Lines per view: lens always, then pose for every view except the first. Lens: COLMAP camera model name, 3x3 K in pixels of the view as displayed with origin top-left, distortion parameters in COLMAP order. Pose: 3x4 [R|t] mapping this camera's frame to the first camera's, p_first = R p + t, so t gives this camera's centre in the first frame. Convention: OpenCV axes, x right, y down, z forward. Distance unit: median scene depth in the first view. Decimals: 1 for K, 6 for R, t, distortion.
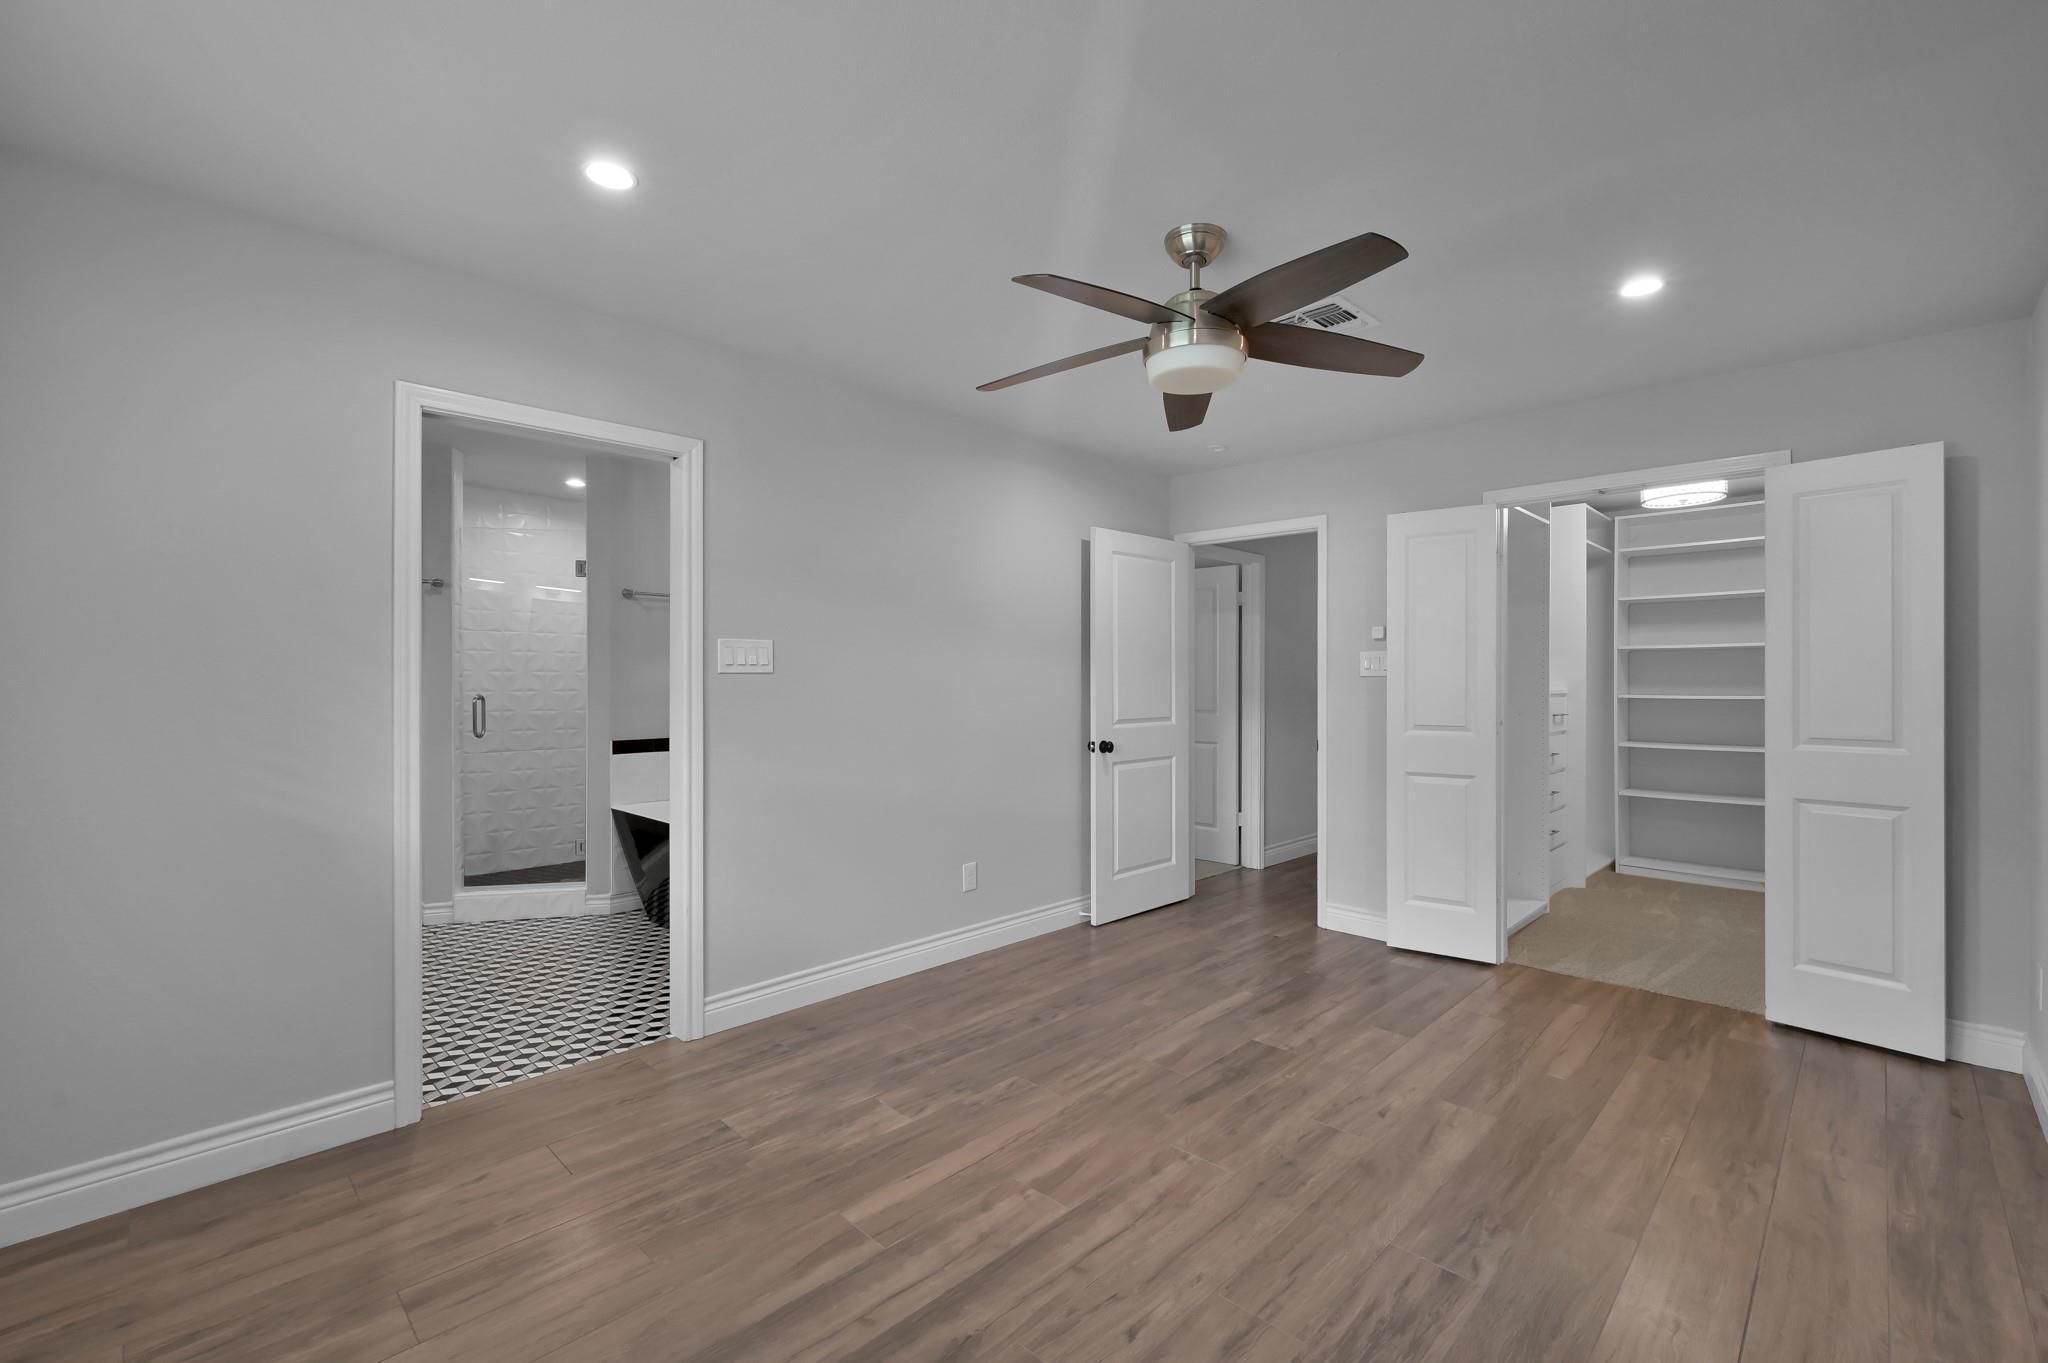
lens RADIAL K [[890.6, 0, 1027.6], [0, 890.6, 680.5], [0, 0, 1]] dist [-0.001862, -0.000751]
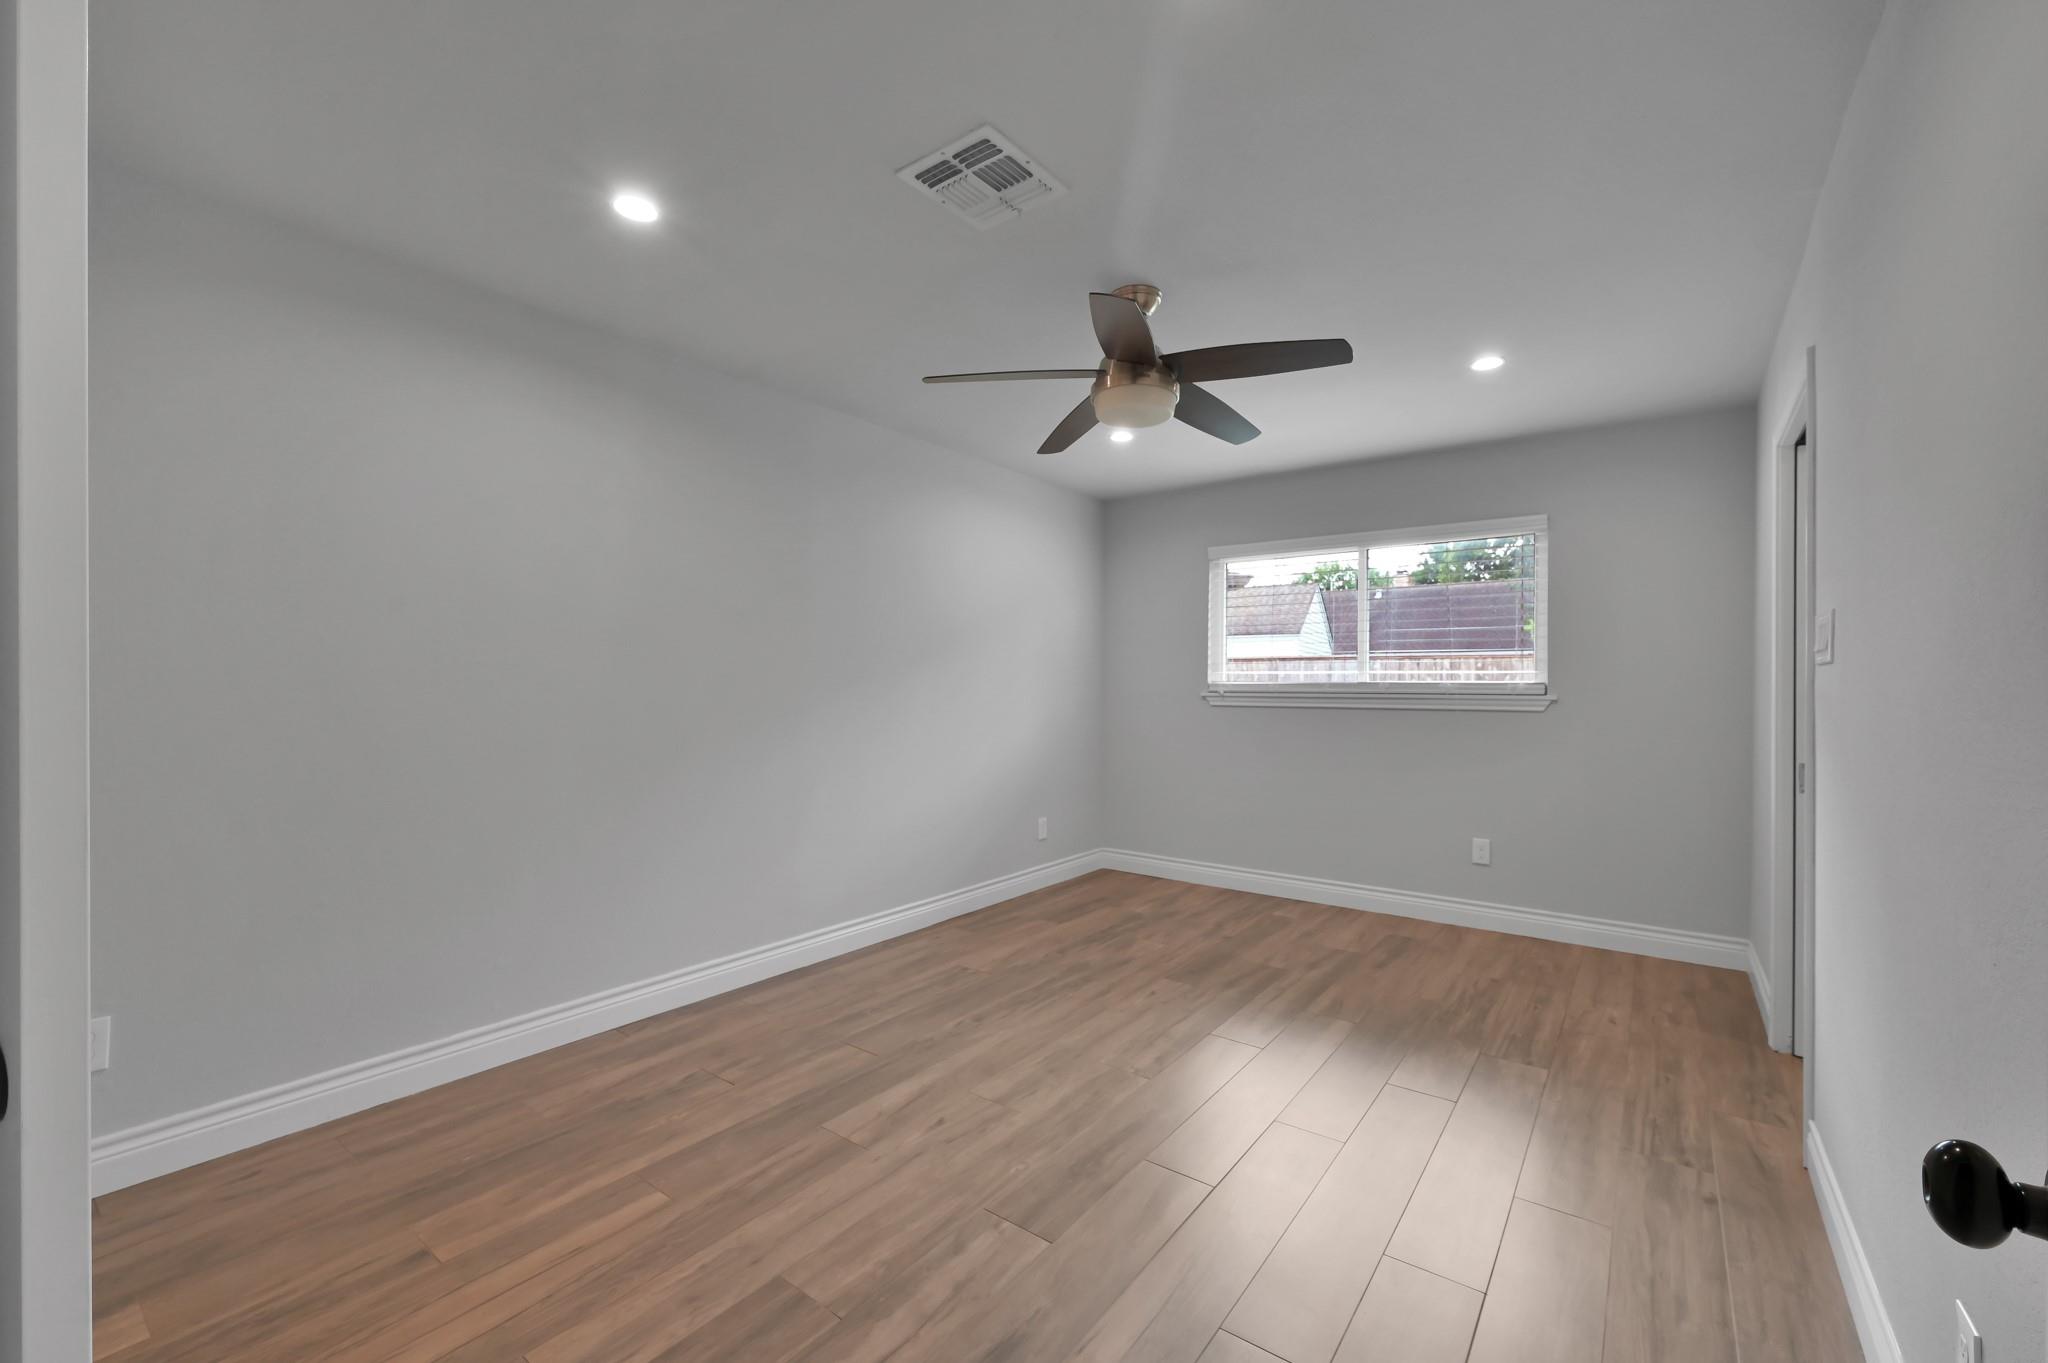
lens RADIAL K [[828.7, 0, 1026.7], [0, 828.7, 680.3], [0, 0, 1]] dist [0.000929, 0.000041]
pose [[-0.995055, -0.006957, -0.099086, 0.408048], [-0.007282, 0.999969, 0.002914, 0.006886], [0.099063, 0.003621, -0.995075, 1.948886]]
